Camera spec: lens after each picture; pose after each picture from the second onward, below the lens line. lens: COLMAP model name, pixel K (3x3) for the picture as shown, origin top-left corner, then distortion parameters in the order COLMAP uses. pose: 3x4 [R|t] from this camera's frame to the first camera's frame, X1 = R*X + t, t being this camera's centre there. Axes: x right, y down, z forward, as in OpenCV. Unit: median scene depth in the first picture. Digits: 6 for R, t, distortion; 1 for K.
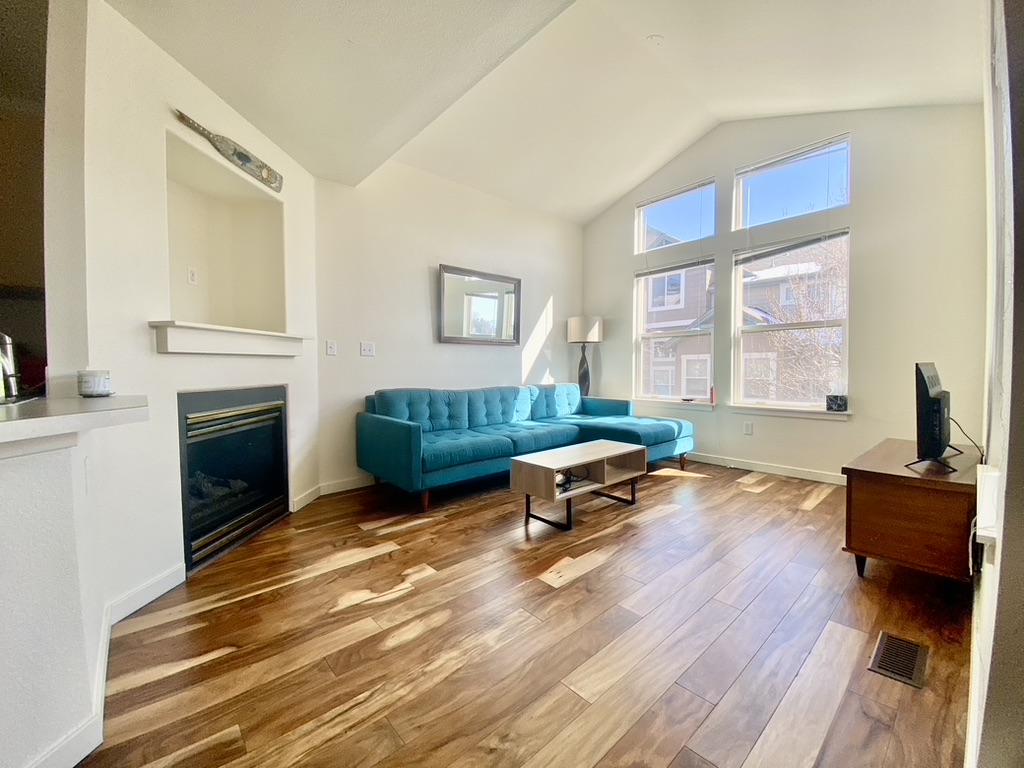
lens RADIAL K [[407.7, 0, 511.1], [0, 407.7, 380.7], [0, 0, 1]] dist [-0.003001, -0.000304]
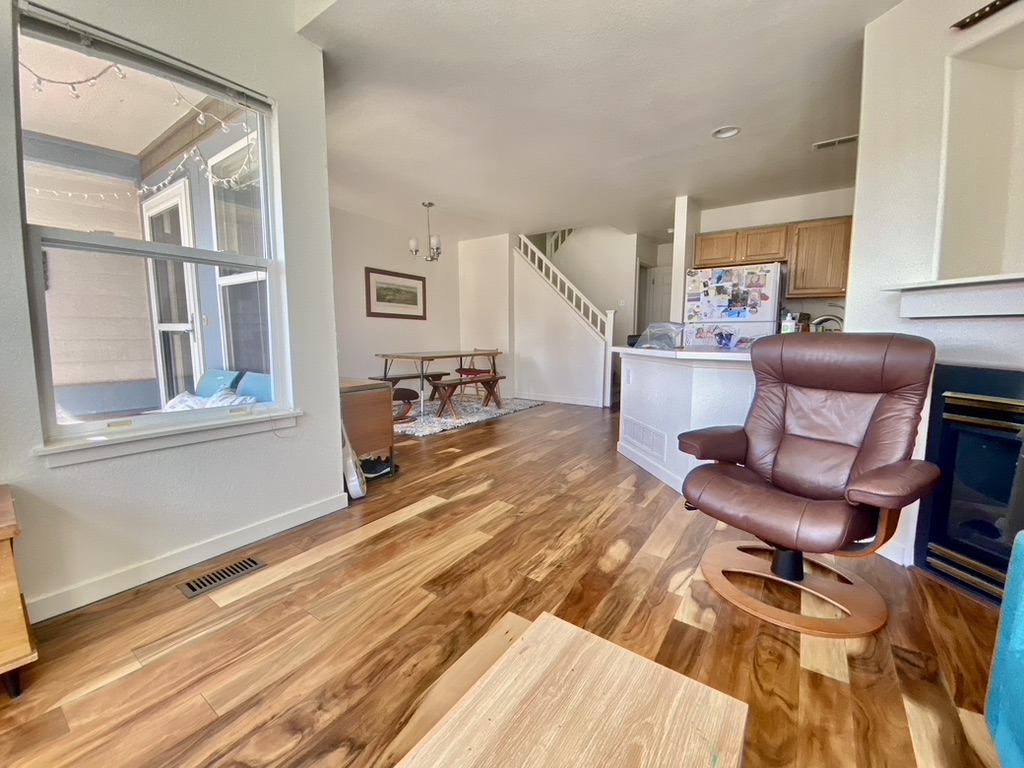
lens RADIAL K [[407.7, 0, 511.1], [0, 407.7, 380.7], [0, 0, 1]] dist [-0.003001, -0.000304]
pose [[-0.972425, 0.033562, -0.230787, 0.156227], [-0.003252, 0.987543, 0.157313, -0.039753], [0.233192, 0.153726, -0.960203, 0.959464]]
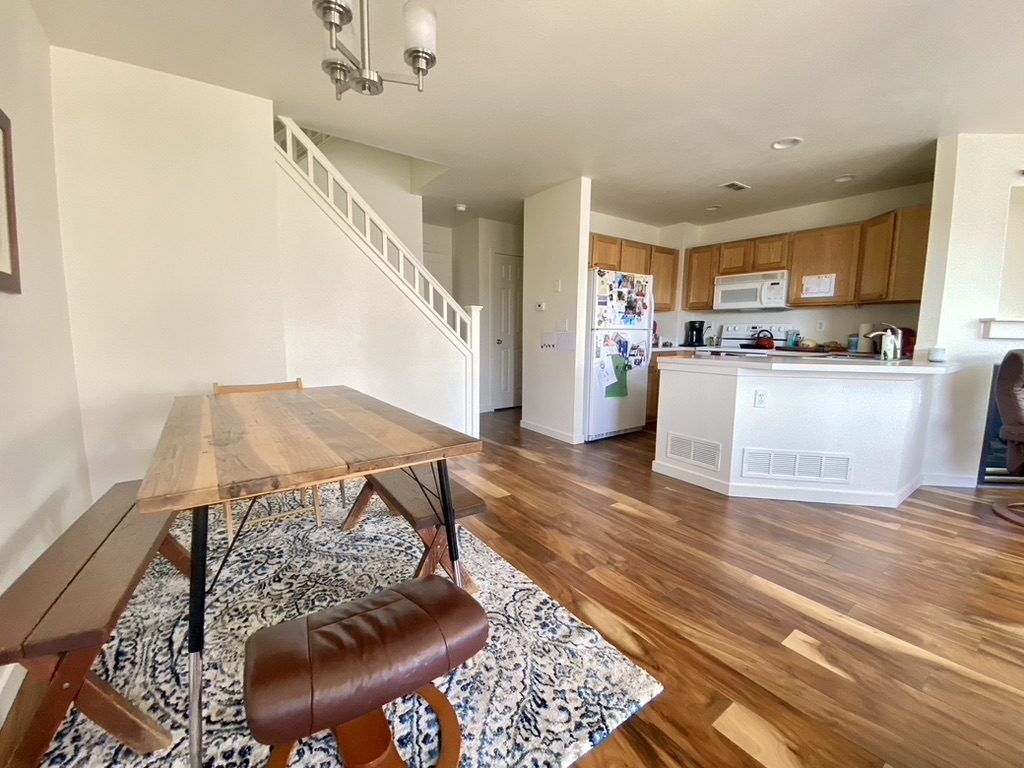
lens RADIAL K [[409.6, 0, 489.4], [0, 409.6, 384.3], [0, 0, 1]] dist [-0.001751, -0.000308]
pose [[-0.097398, 0.134191, -0.986157, 0.497076], [-0.048055, 0.989079, 0.139334, -0.010525], [0.994085, 0.060960, -0.089885, -0.412939]]
